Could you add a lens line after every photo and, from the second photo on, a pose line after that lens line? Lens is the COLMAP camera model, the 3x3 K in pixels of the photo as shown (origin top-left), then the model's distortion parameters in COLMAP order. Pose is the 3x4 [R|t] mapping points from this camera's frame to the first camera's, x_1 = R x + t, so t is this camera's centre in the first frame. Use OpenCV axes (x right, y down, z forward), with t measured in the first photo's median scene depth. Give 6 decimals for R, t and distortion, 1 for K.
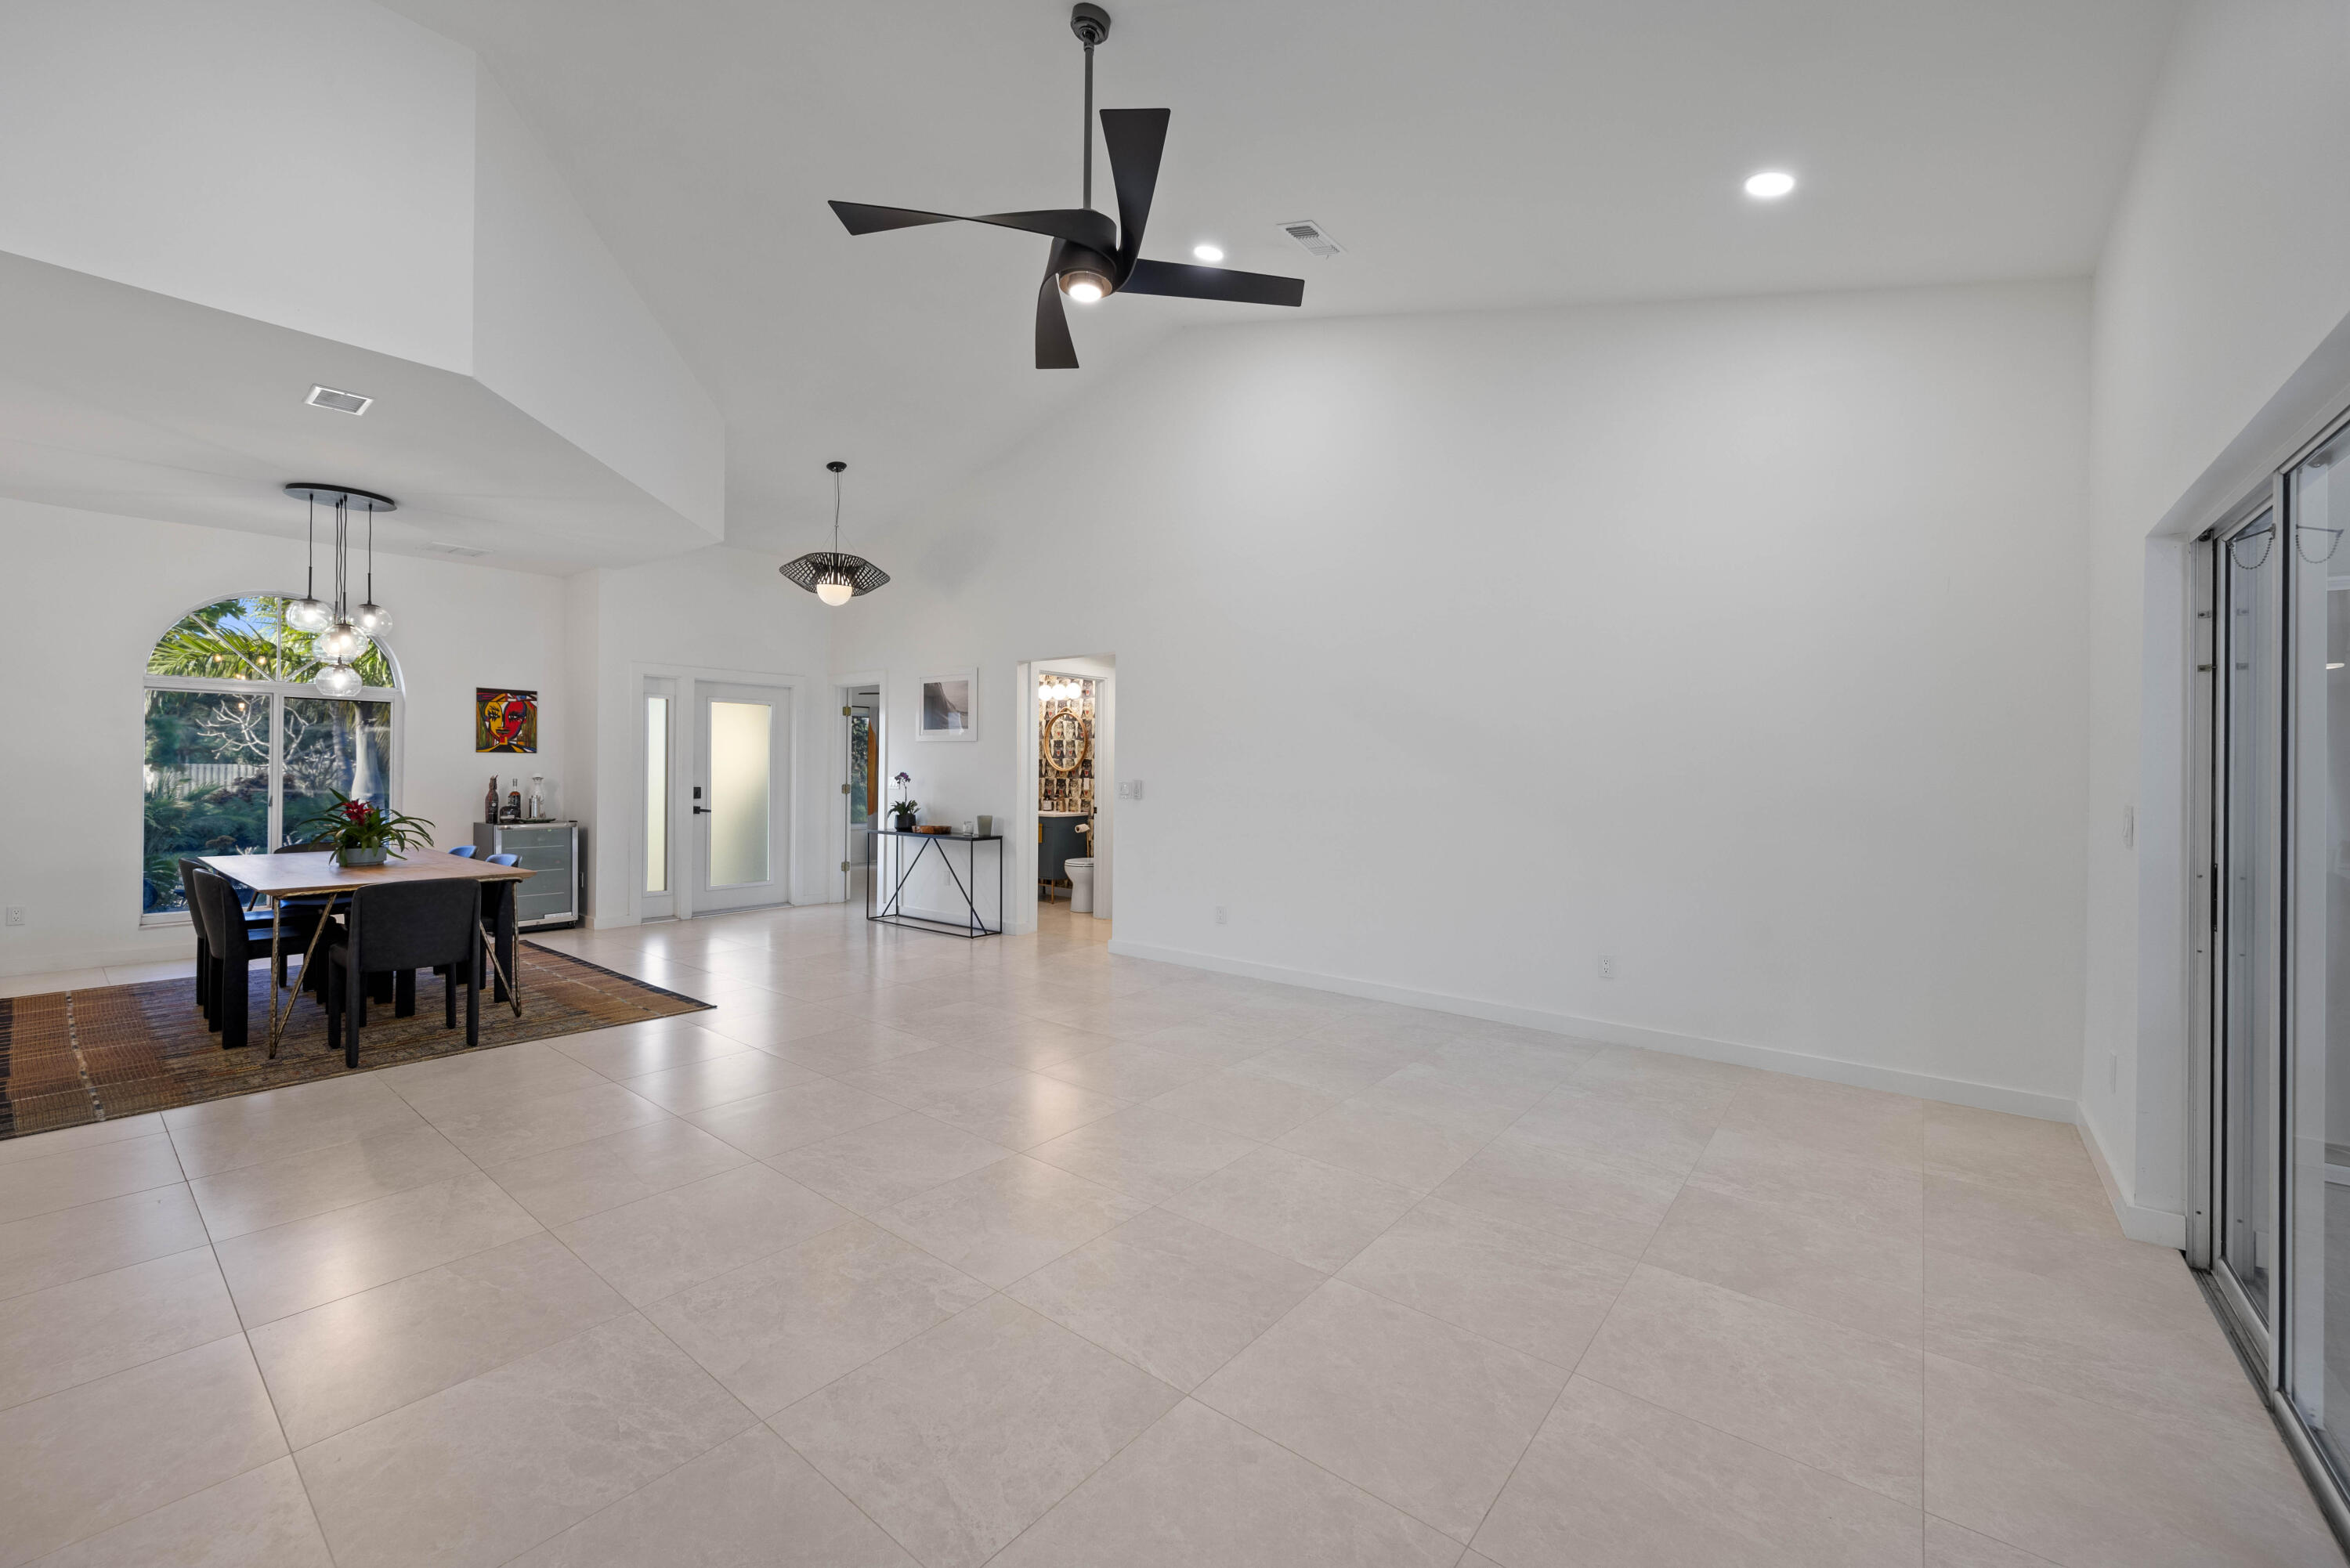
lens RADIAL K [[931.5, 0, 1186.2], [0, 931.5, 759.5], [0, 0, 1]] dist [-0.000845, -0.000019]
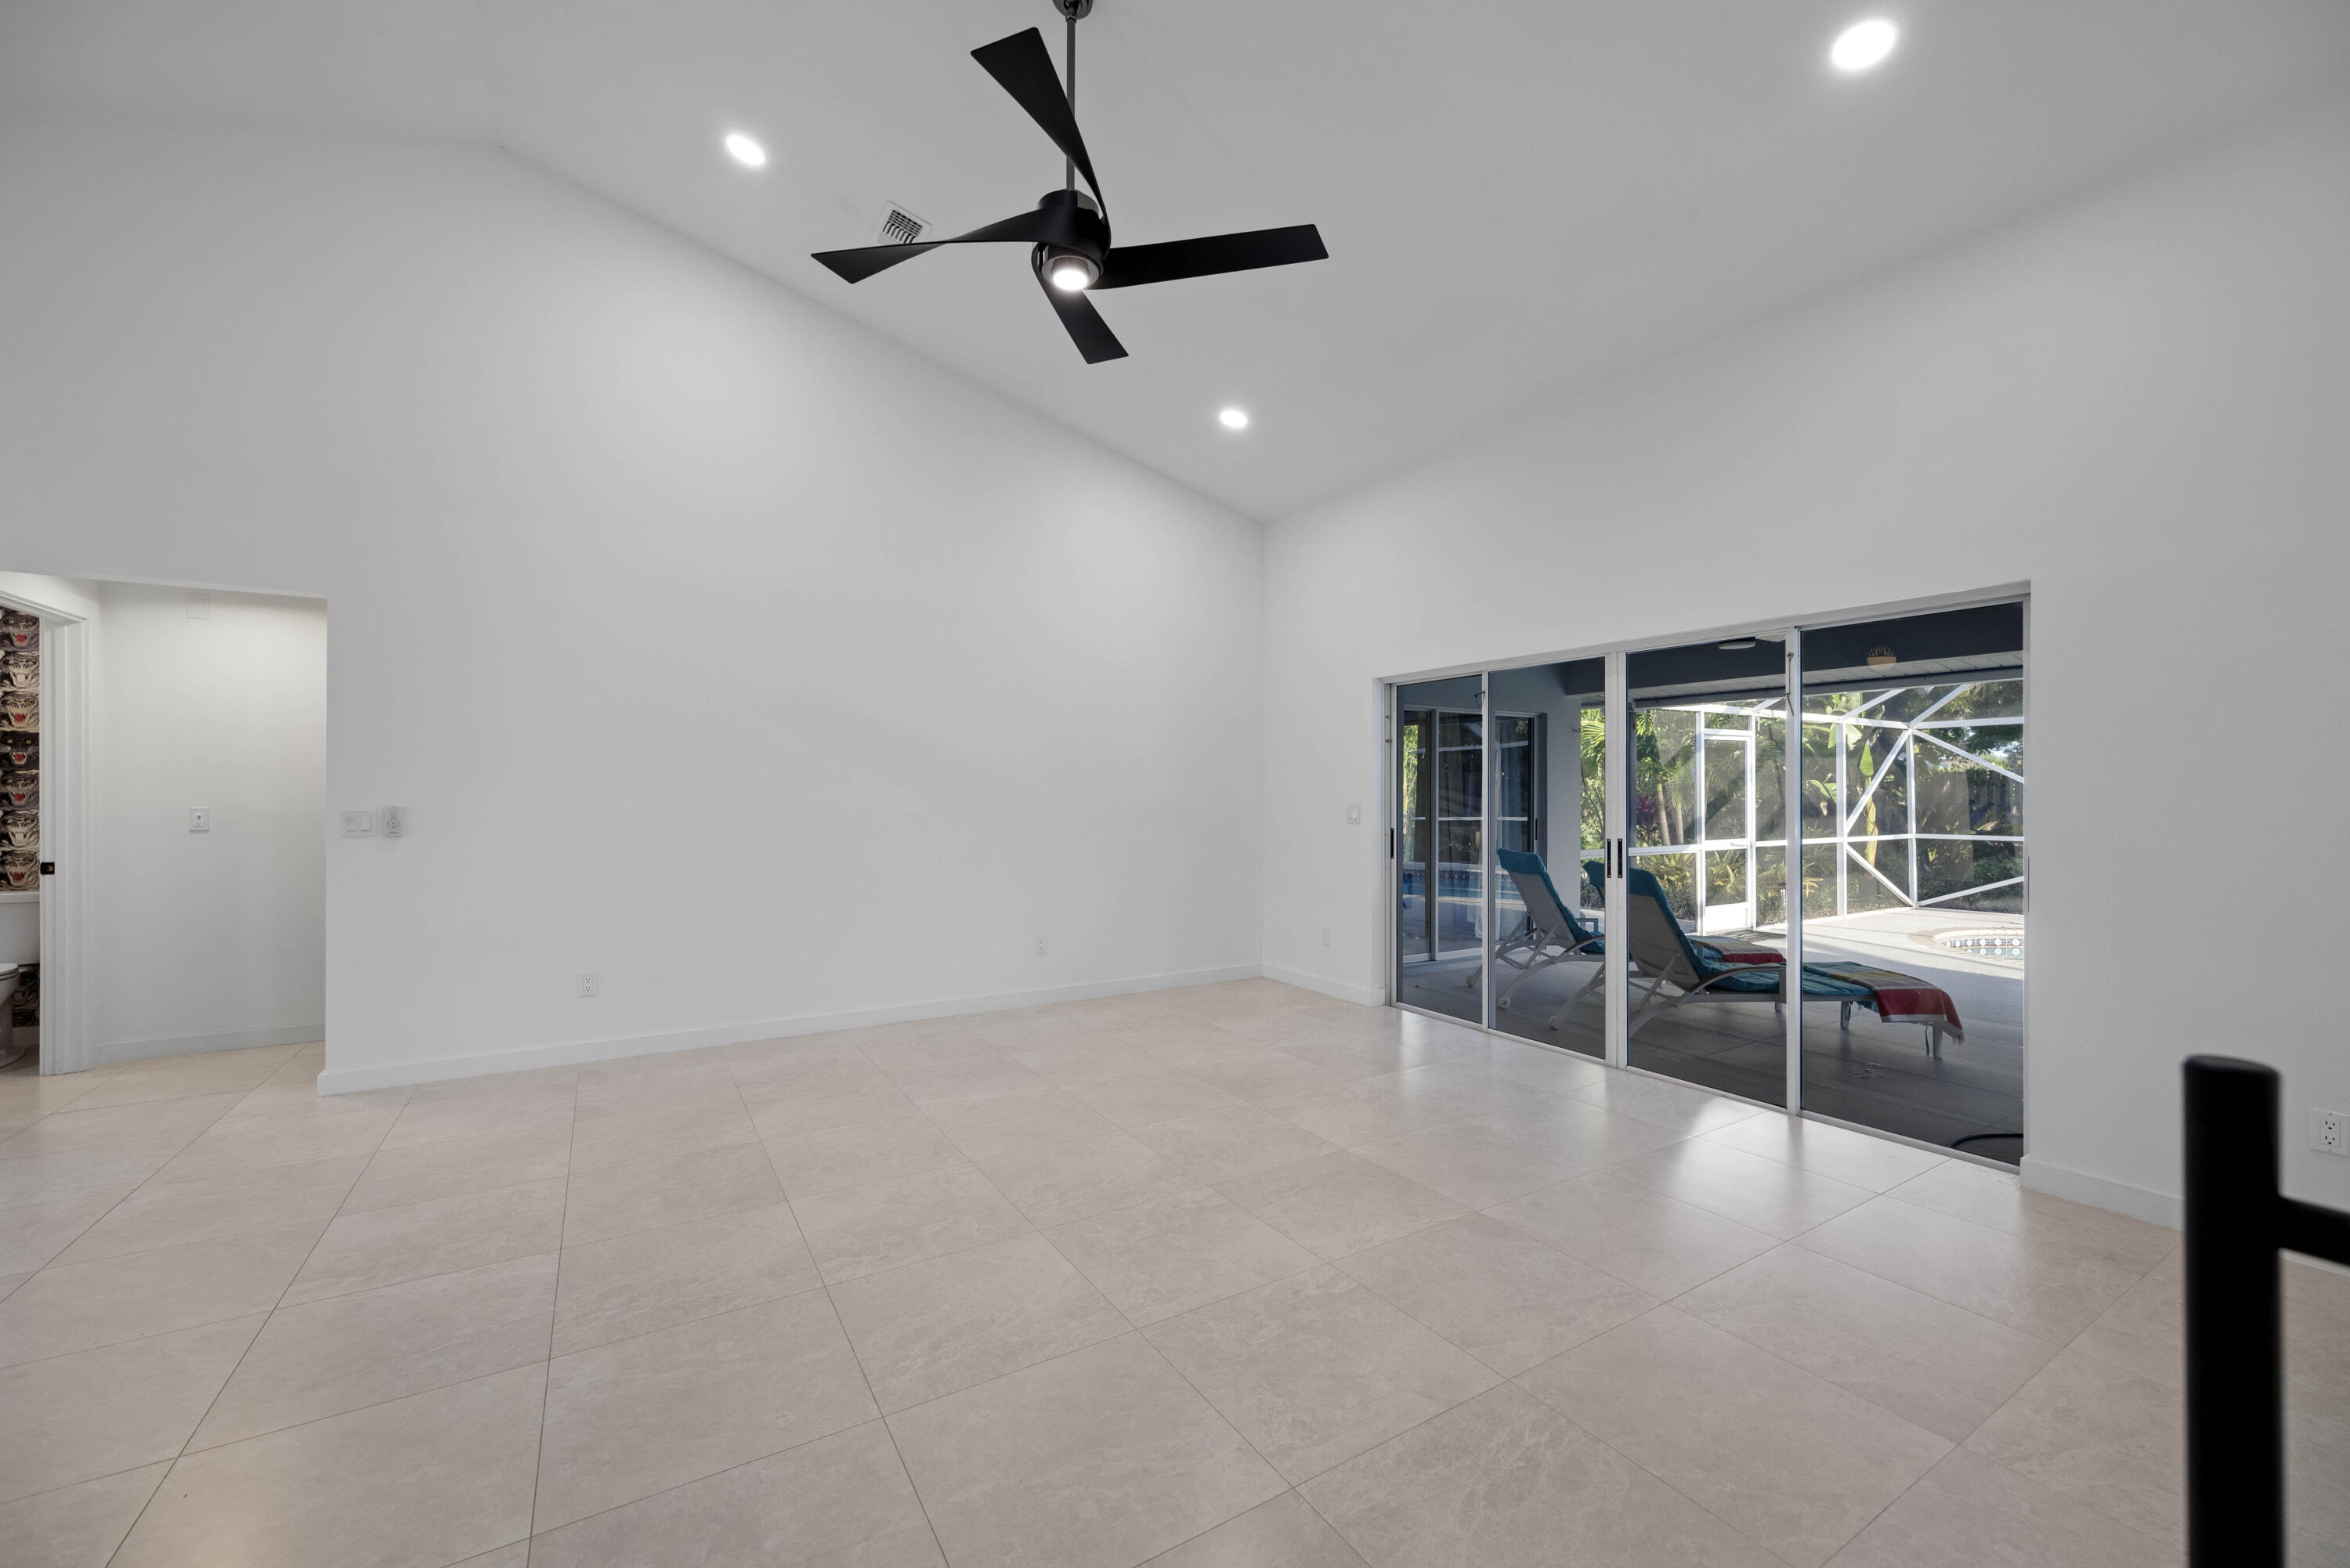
lens RADIAL K [[930.8, 0, 1181.9], [0, 930.8, 776.7], [0, 0, 1]] dist [0.002979, 0.000326]
pose [[0.334828, 0.007313, 0.942251, -1.074453], [-0.007175, 0.999961, -0.005211, 0.003061], [-0.942252, -0.005016, 0.334867, 0.657733]]
